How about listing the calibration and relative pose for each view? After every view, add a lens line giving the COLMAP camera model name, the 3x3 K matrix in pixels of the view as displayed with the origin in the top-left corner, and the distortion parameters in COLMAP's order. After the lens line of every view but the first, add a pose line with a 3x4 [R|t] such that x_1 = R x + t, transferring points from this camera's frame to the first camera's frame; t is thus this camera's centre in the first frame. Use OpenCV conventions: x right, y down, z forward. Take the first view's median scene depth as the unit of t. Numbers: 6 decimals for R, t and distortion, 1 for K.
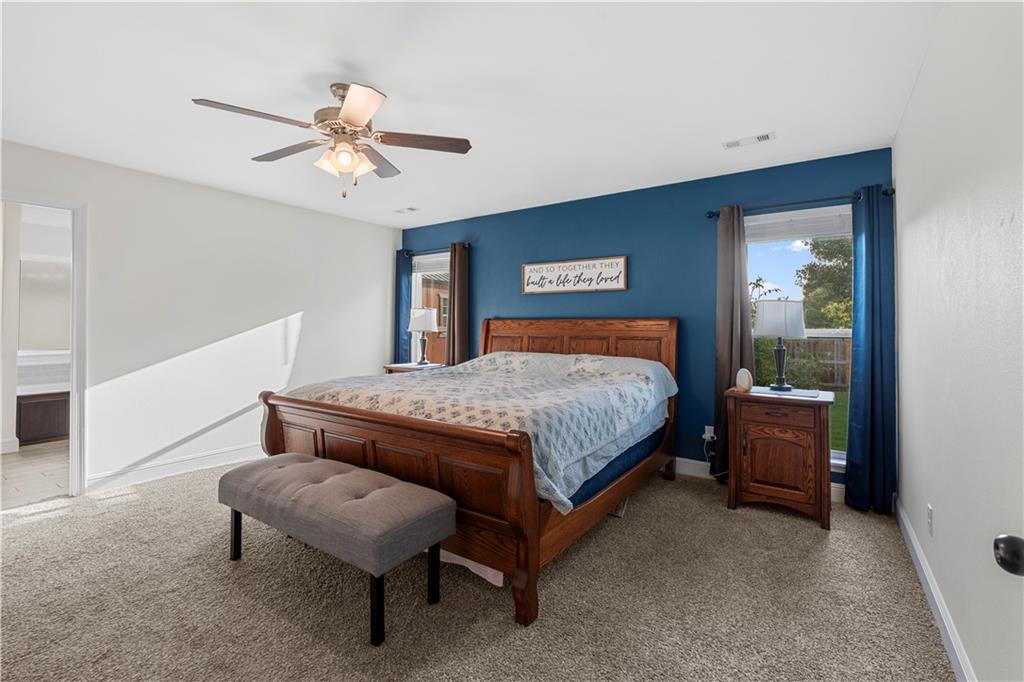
lens RADIAL K [[451.3, 0, 512.9], [0, 451.3, 332.5], [0, 0, 1]] dist [-0.002811, 0.000177]
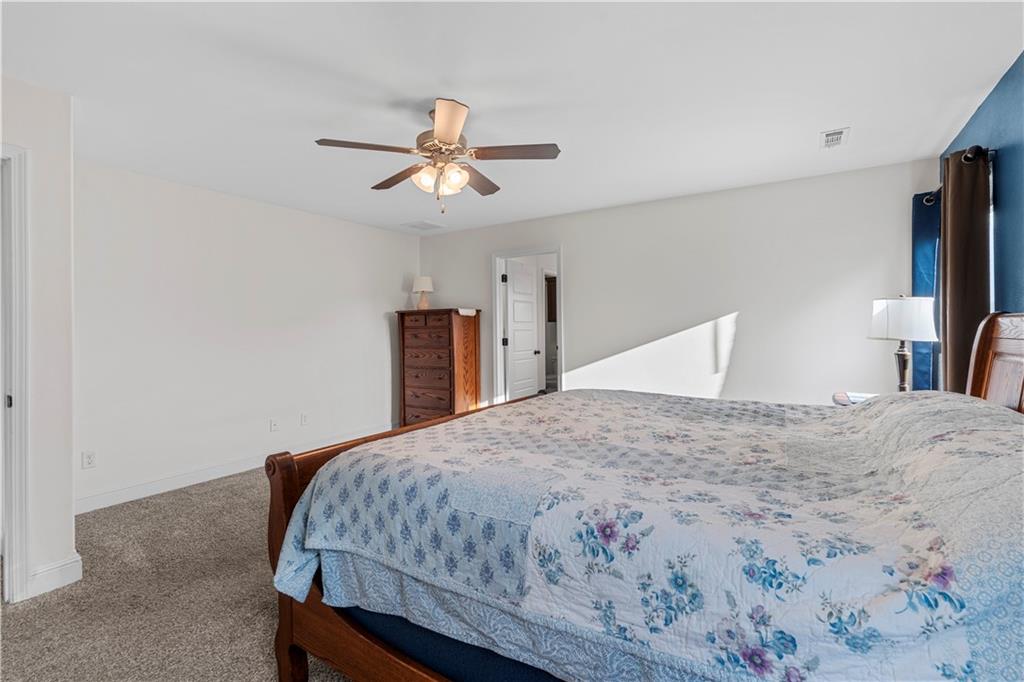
lens RADIAL K [[451.3, 0, 512.9], [0, 451.3, 332.5], [0, 0, 1]] dist [-0.002811, 0.000177]
pose [[0.054181, 0.009971, -0.998481, 0.588179], [-0.012445, 0.999879, 0.009309, -0.018715], [0.998454, 0.011922, 0.054298, 0.911209]]
